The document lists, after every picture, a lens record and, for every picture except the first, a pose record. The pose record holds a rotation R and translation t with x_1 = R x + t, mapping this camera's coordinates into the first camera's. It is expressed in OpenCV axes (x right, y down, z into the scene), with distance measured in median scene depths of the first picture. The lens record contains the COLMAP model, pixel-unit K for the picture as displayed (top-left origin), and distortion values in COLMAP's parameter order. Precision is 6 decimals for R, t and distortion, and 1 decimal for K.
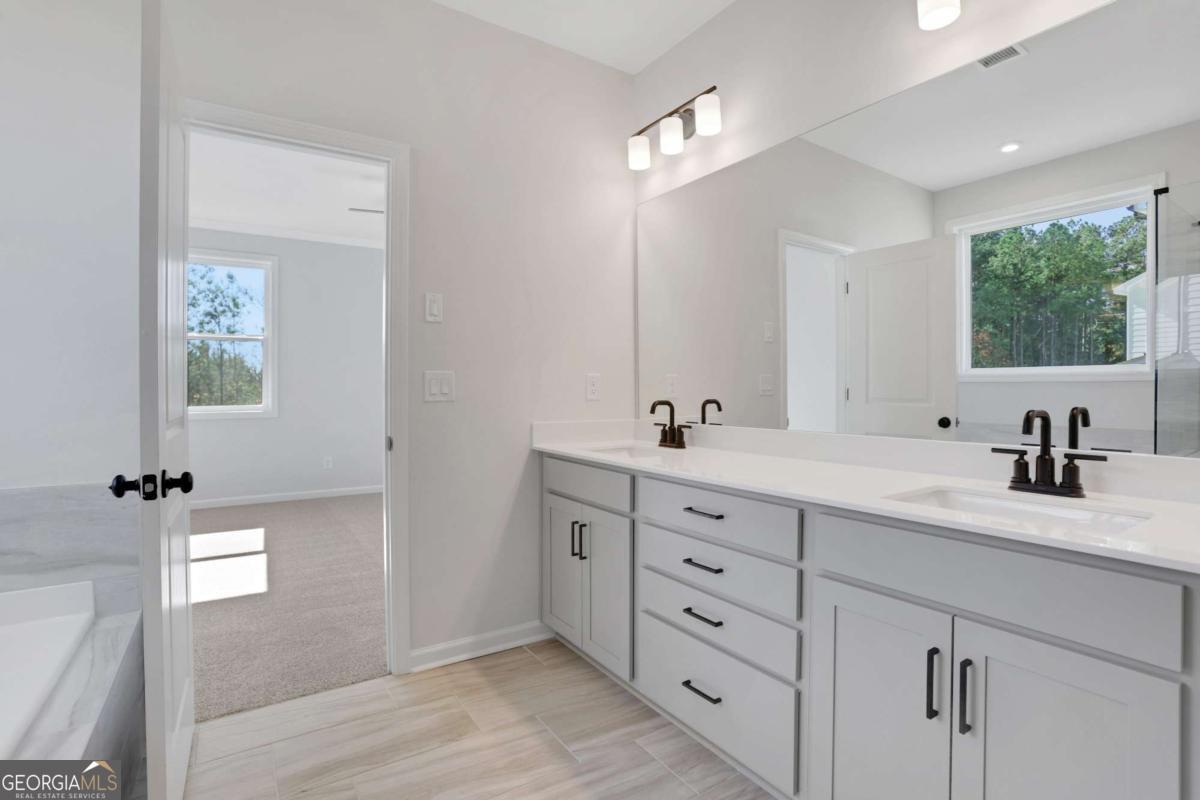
lens RADIAL K [[573.2, 0, 598.0], [0, 573.2, 388.8], [0, 0, 1]] dist [-0.062201, 0.018385]
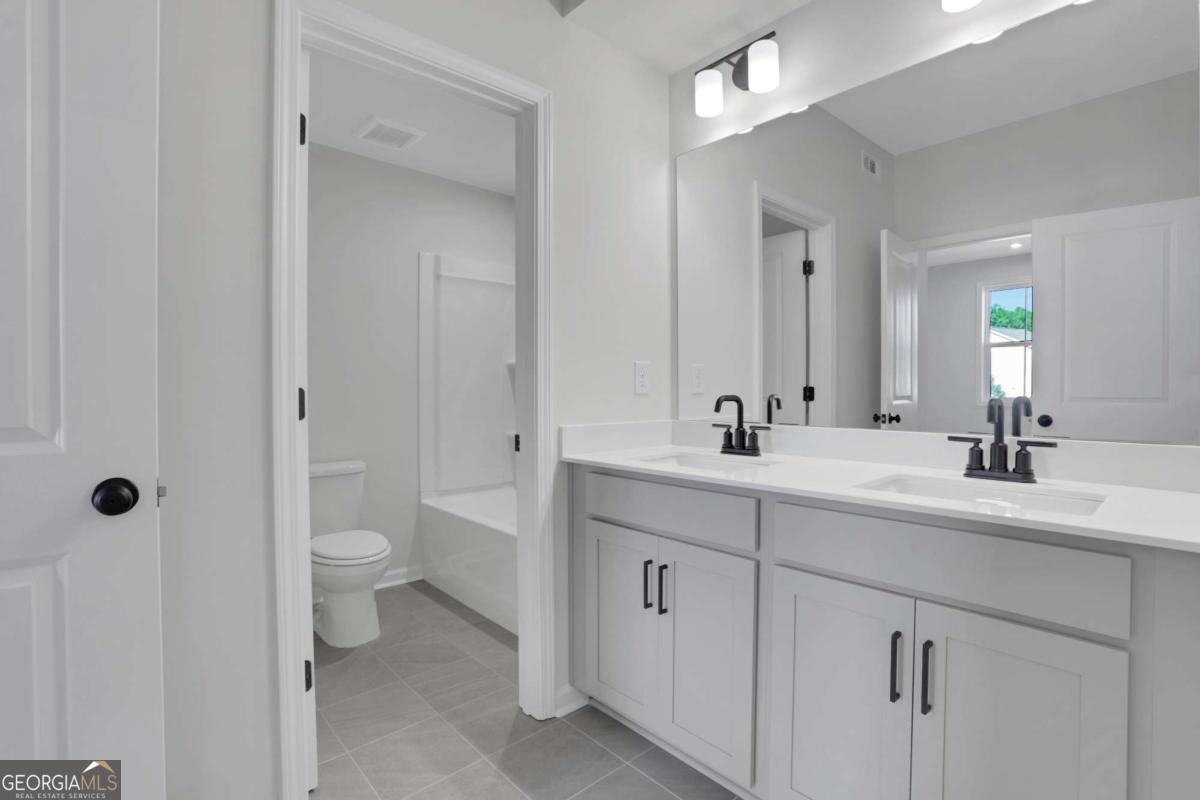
lens RADIAL K [[535.6, 0, 634.0], [0, 535.6, 364.7], [0, 0, 1]] dist [-0.026617, 0.000195]
pose [[0.974816, 0.005759, 0.222935, -0.110815], [0.000920, 0.999554, -0.029842, -0.001219], [-0.223007, 0.029295, 0.974376, 0.165652]]
